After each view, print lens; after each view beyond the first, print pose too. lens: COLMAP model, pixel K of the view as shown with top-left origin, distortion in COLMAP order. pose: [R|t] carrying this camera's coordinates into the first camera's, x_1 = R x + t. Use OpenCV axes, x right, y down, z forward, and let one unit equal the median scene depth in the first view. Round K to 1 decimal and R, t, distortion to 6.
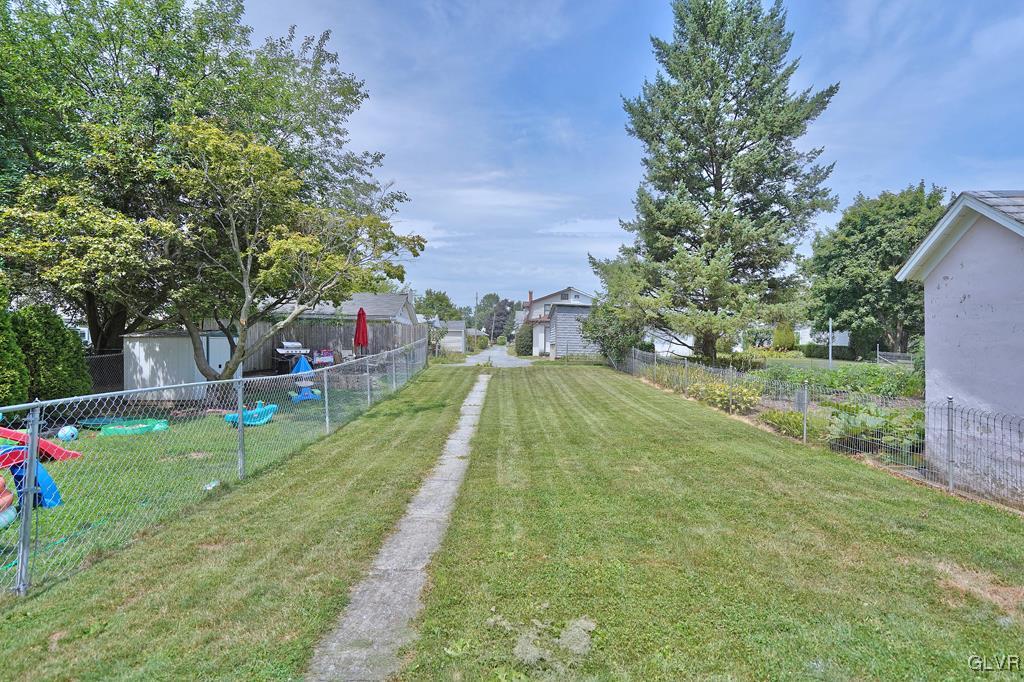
lens RADIAL K [[541.3, 0, 512.6], [0, 541.3, 339.4], [0, 0, 1]] dist [0.017214, 0.000267]
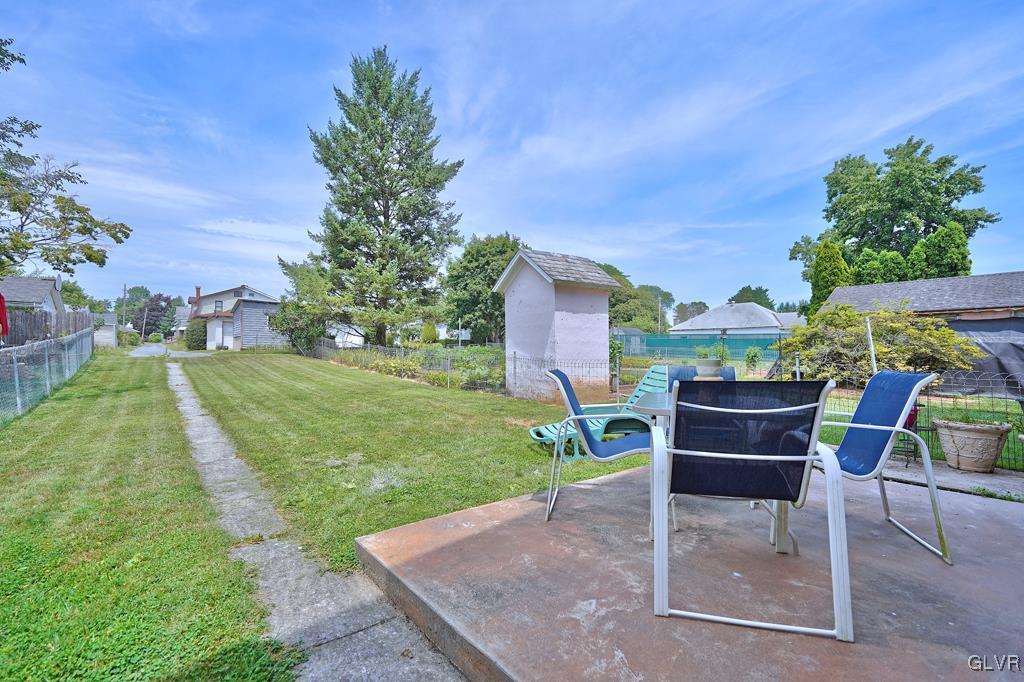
lens RADIAL K [[466.5, 0, 510.1], [0, 466.5, 343.1], [0, 0, 1]] dist [0.001096, -0.000076]
pose [[0.801570, -0.005269, 0.597878, -0.065269], [-0.000826, 0.999950, 0.009920, 0.017315], [-0.597900, -0.008445, 0.801526, -0.100157]]
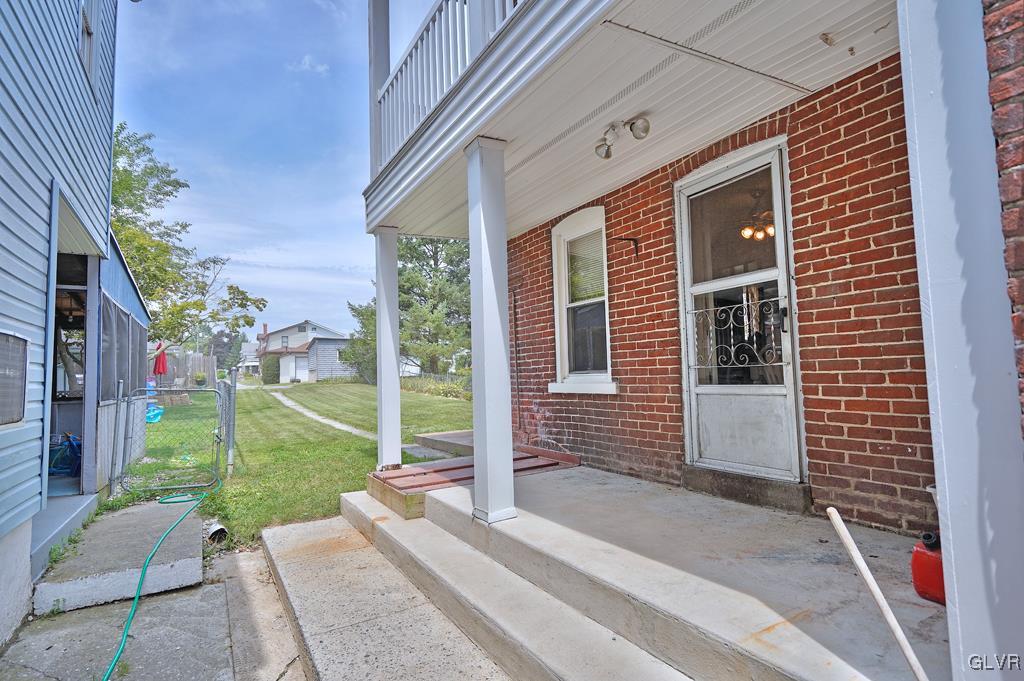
lens RADIAL K [[541.3, 0, 512.6], [0, 541.3, 338.9], [0, 0, 1]] dist [0.017214, 0.000267]
pose [[0.875544, -0.009027, 0.483054, -0.174852], [0.035833, 0.998285, -0.046294, 0.016383], [-0.481807, 0.057841, 0.874366, -0.432255]]
